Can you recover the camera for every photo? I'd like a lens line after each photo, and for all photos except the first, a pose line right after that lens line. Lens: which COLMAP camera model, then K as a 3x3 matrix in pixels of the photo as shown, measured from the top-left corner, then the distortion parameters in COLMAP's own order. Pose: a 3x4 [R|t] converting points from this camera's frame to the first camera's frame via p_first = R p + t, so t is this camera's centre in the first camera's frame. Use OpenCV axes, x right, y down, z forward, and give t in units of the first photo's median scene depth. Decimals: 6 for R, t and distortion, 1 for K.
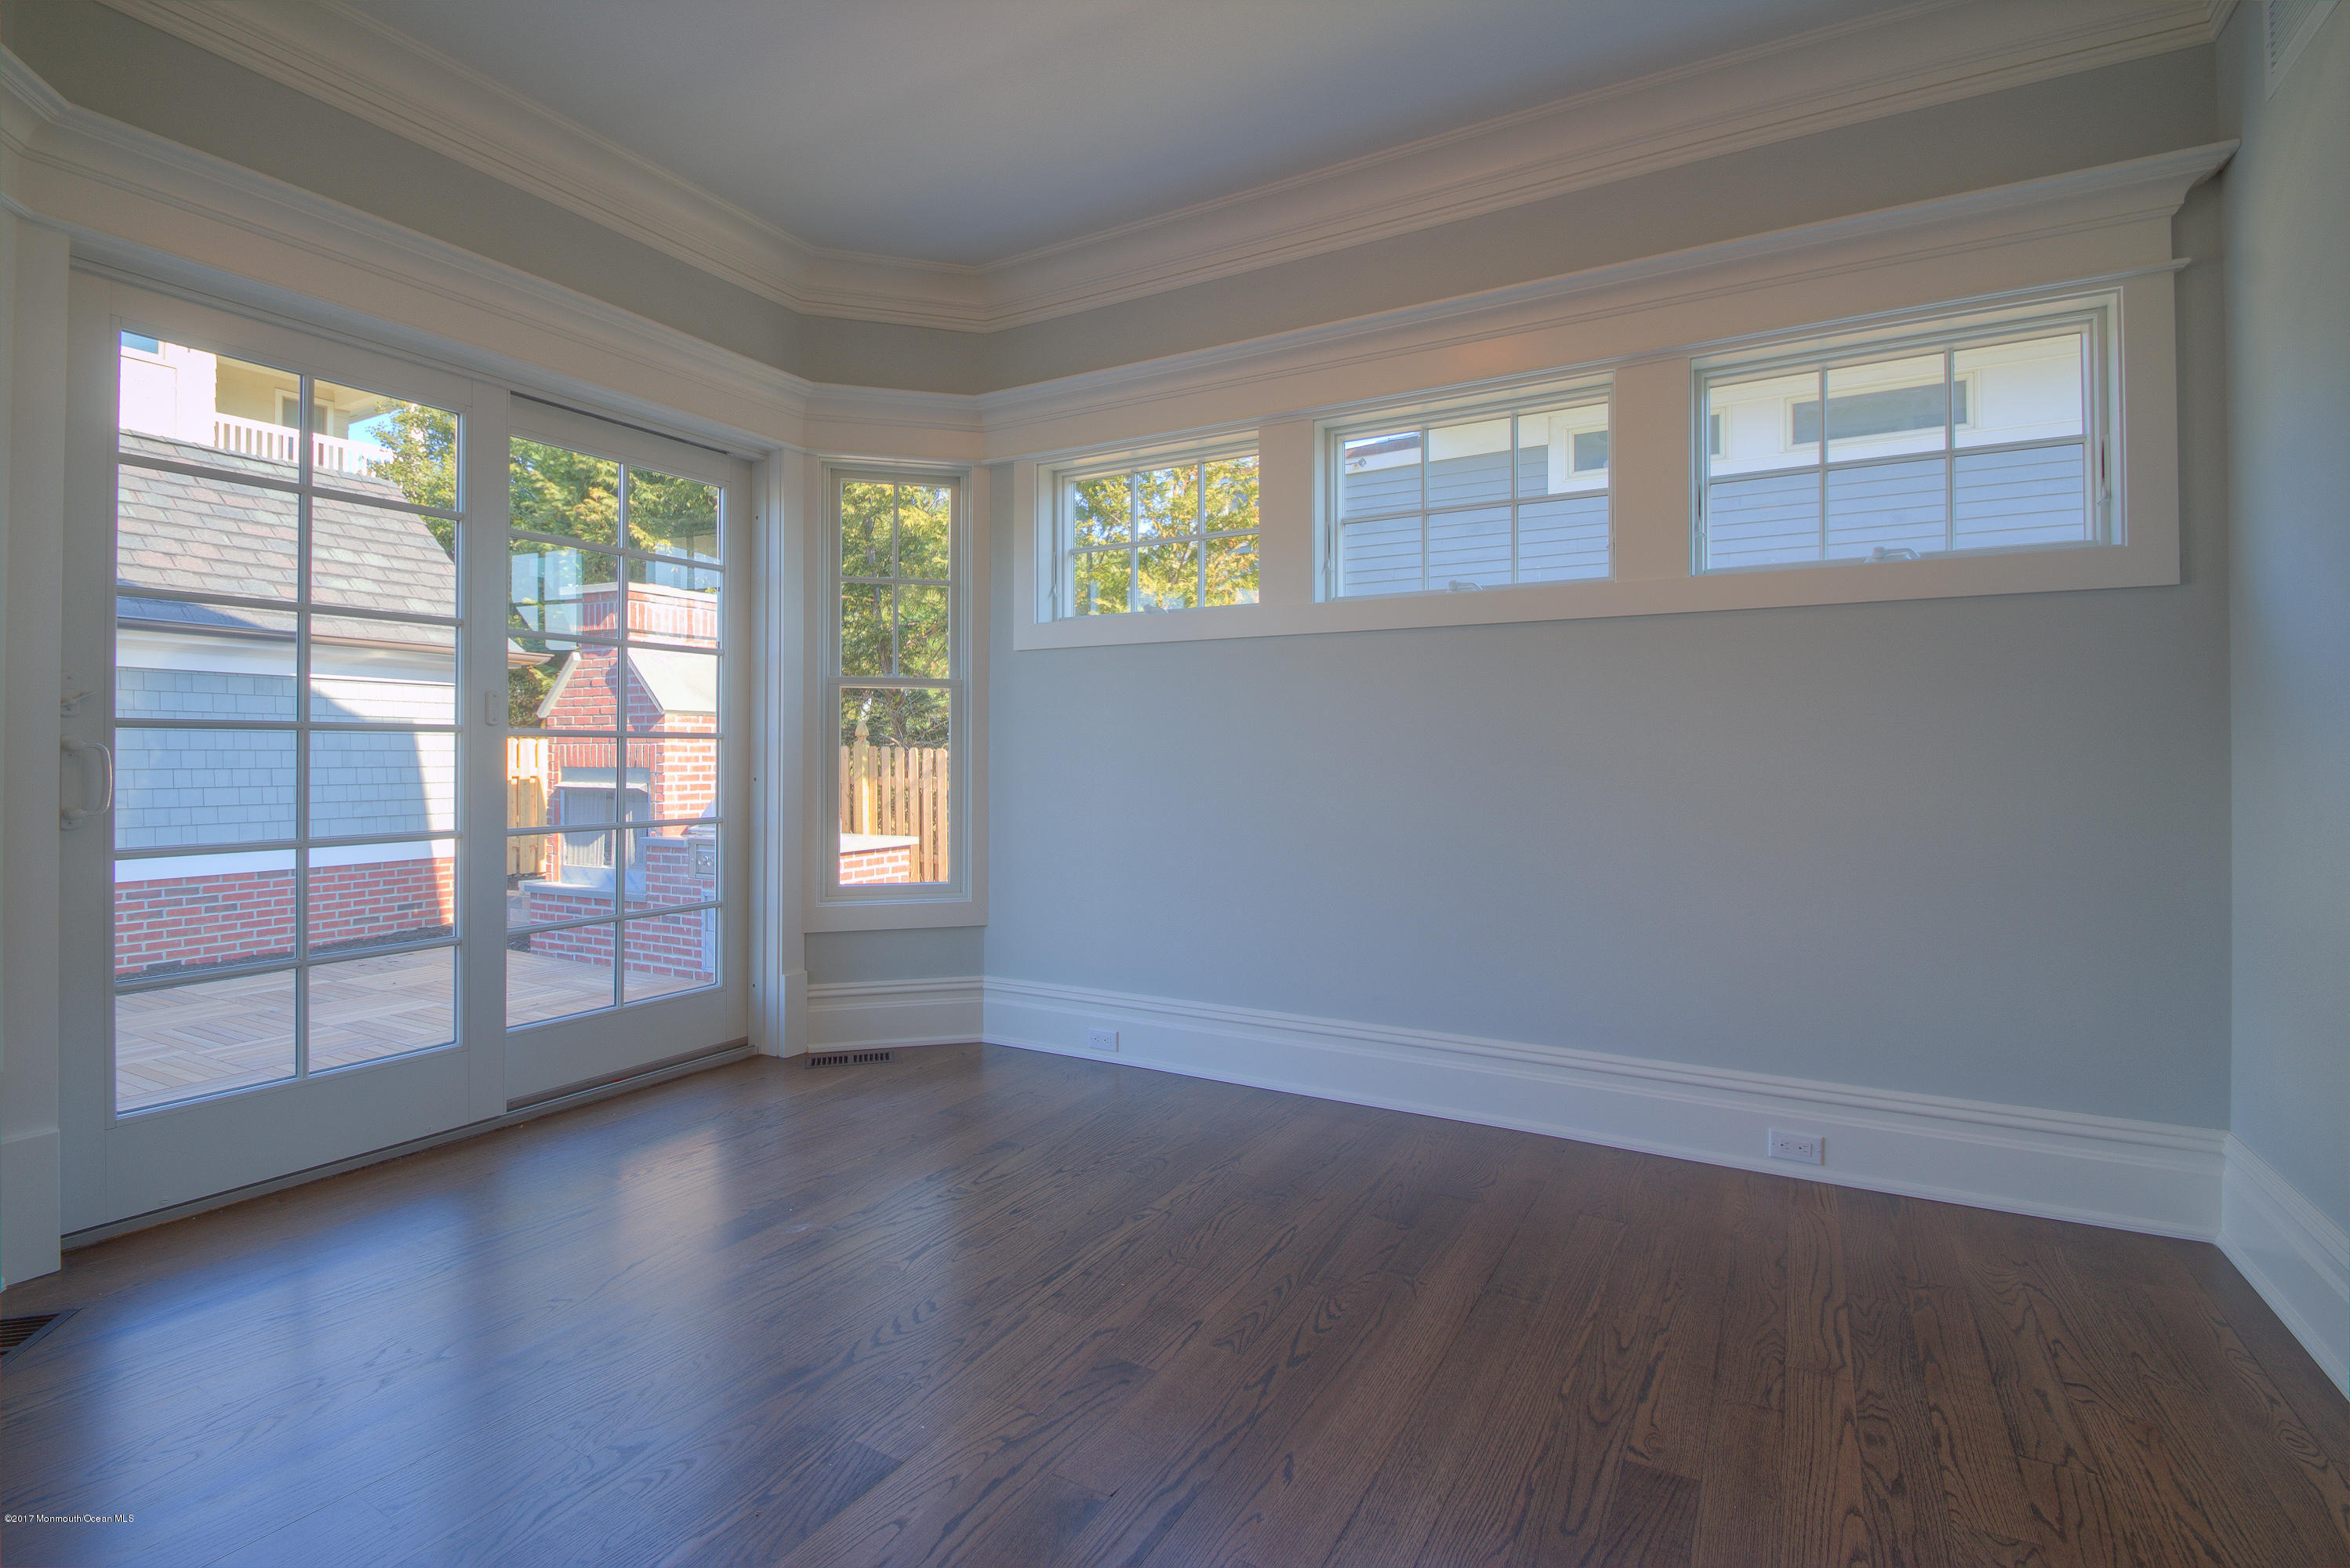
lens RADIAL K [[1087.9, 0, 1174.6], [0, 1087.9, 771.1], [0, 0, 1]] dist [-0.001858, -0.008499]
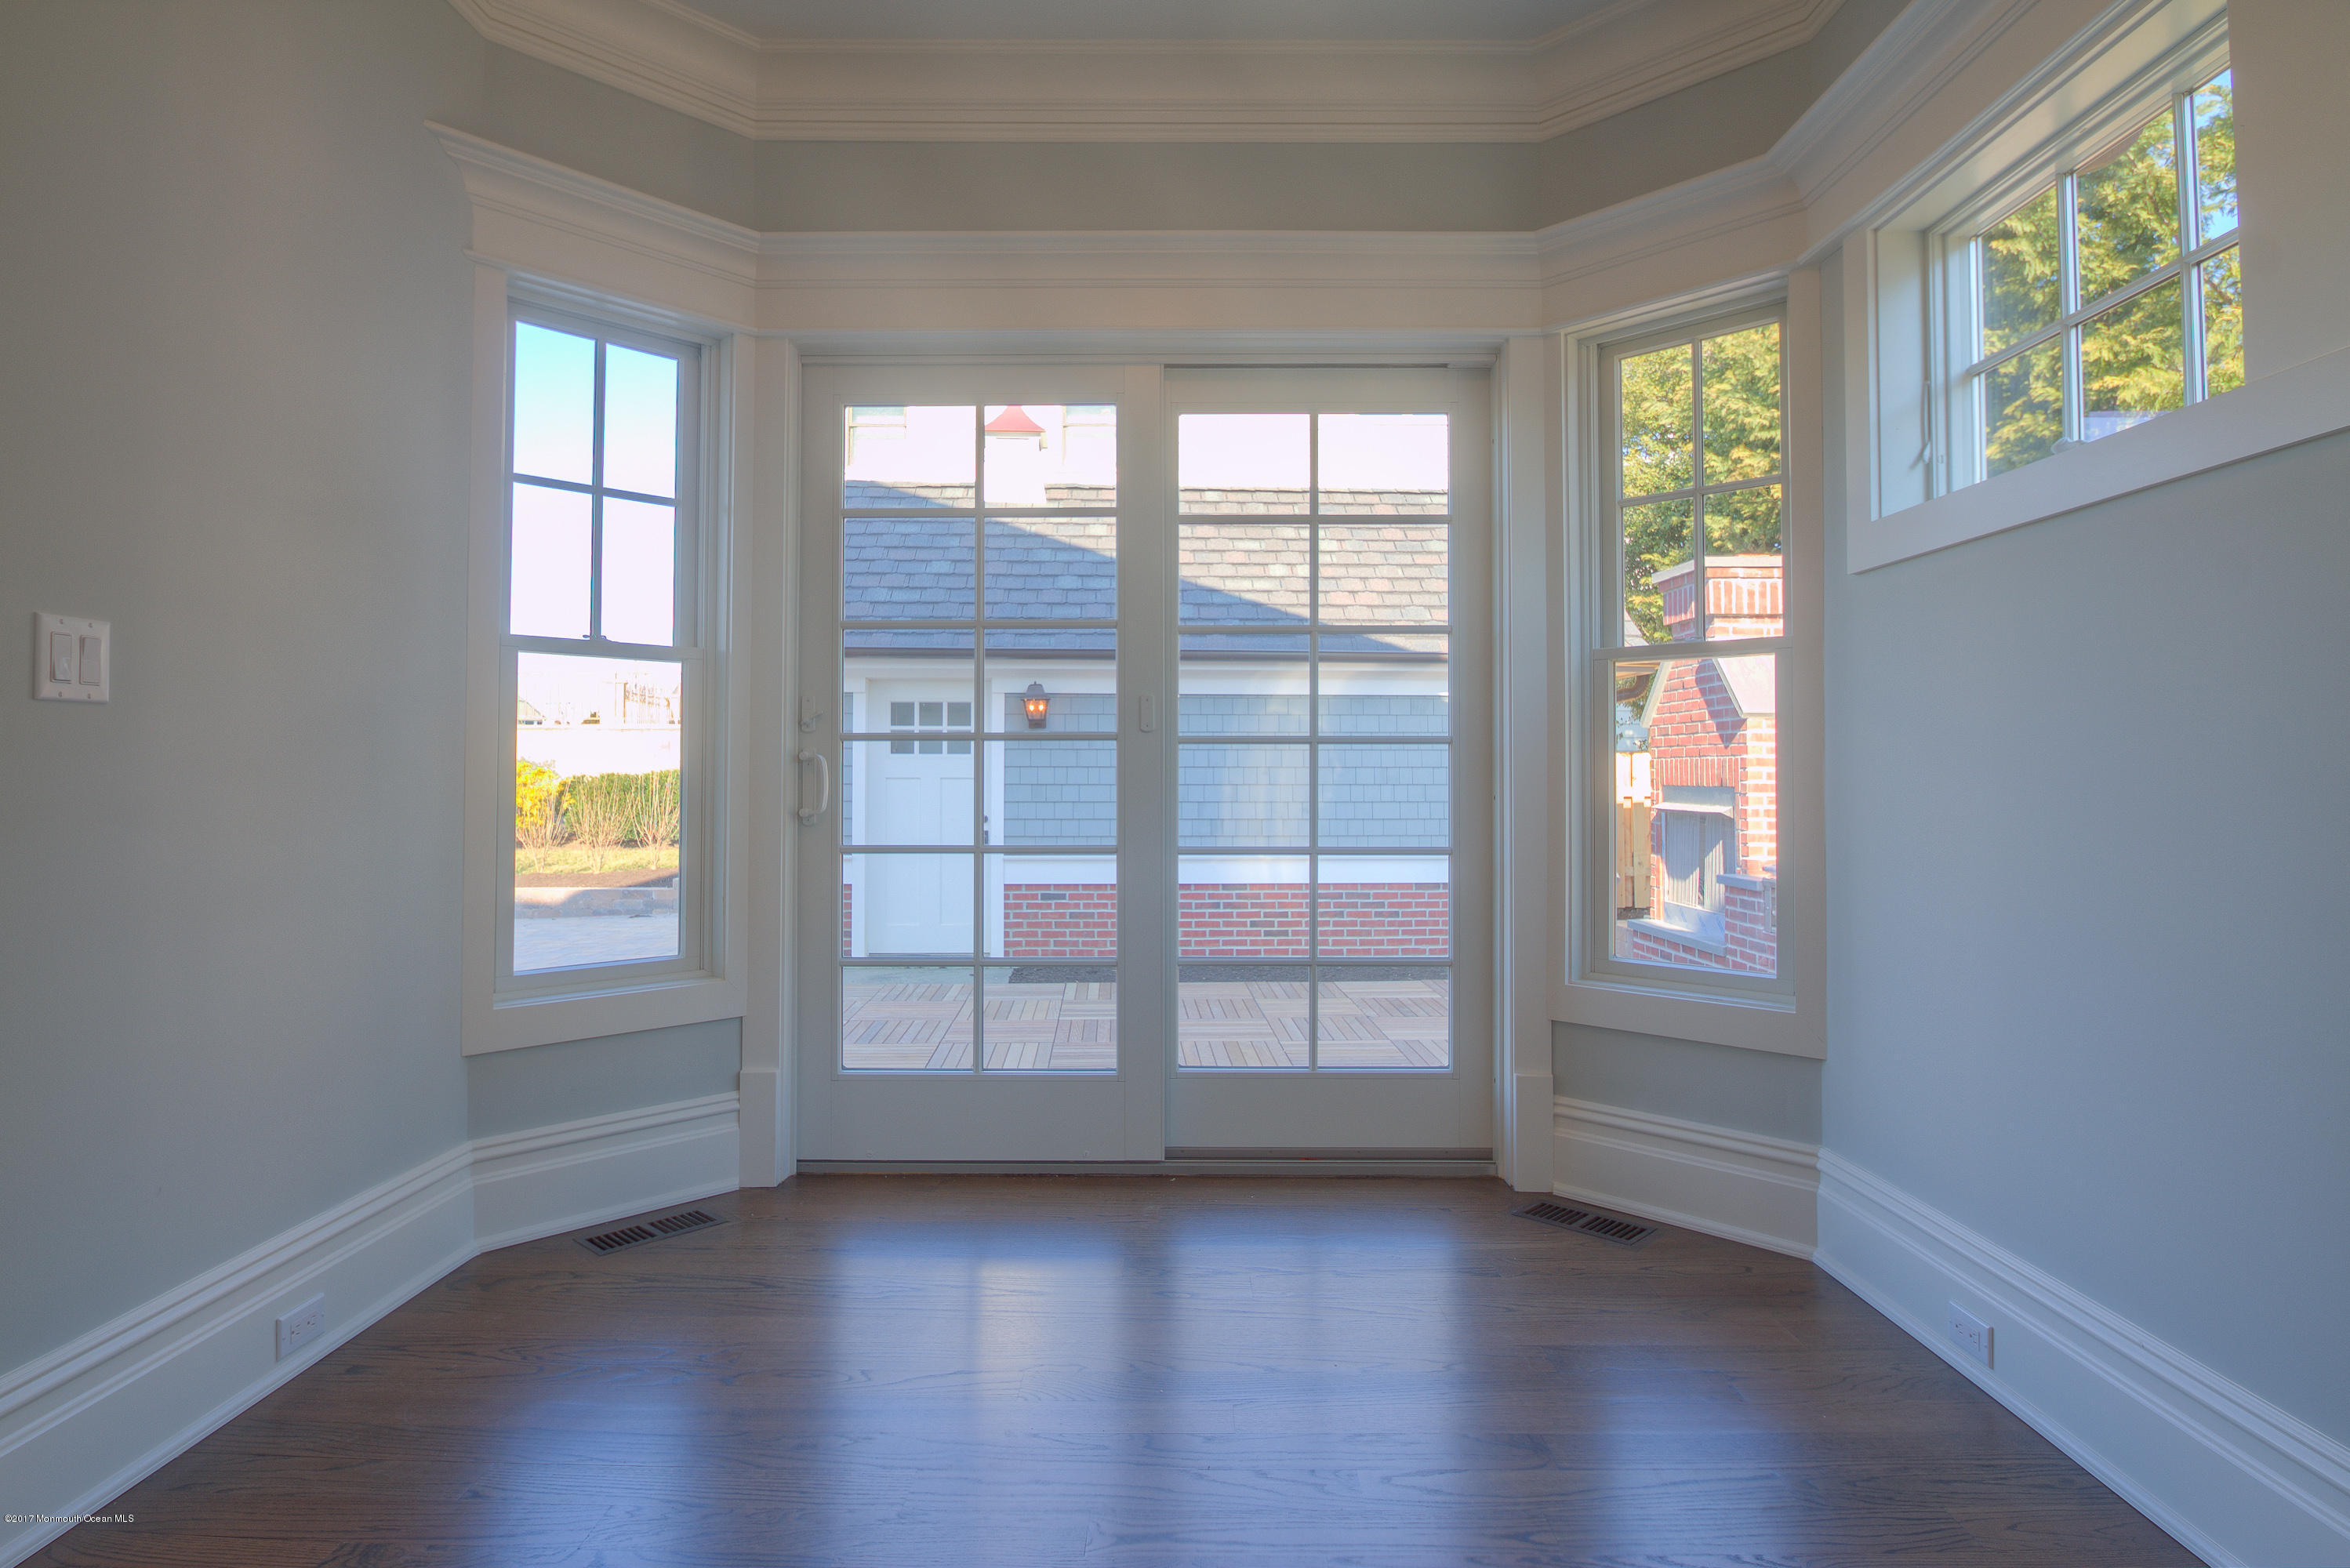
lens RADIAL K [[1278.8, 0, 1174.5], [0, 1278.8, 760.8], [0, 0, 1]] dist [-0.003434, 0.000082]
pose [[0.489176, -0.009710, -0.872131, 0.154025], [-0.013466, 0.999735, -0.018683, 0.000933], [0.872081, 0.020884, 0.488915, 0.229642]]
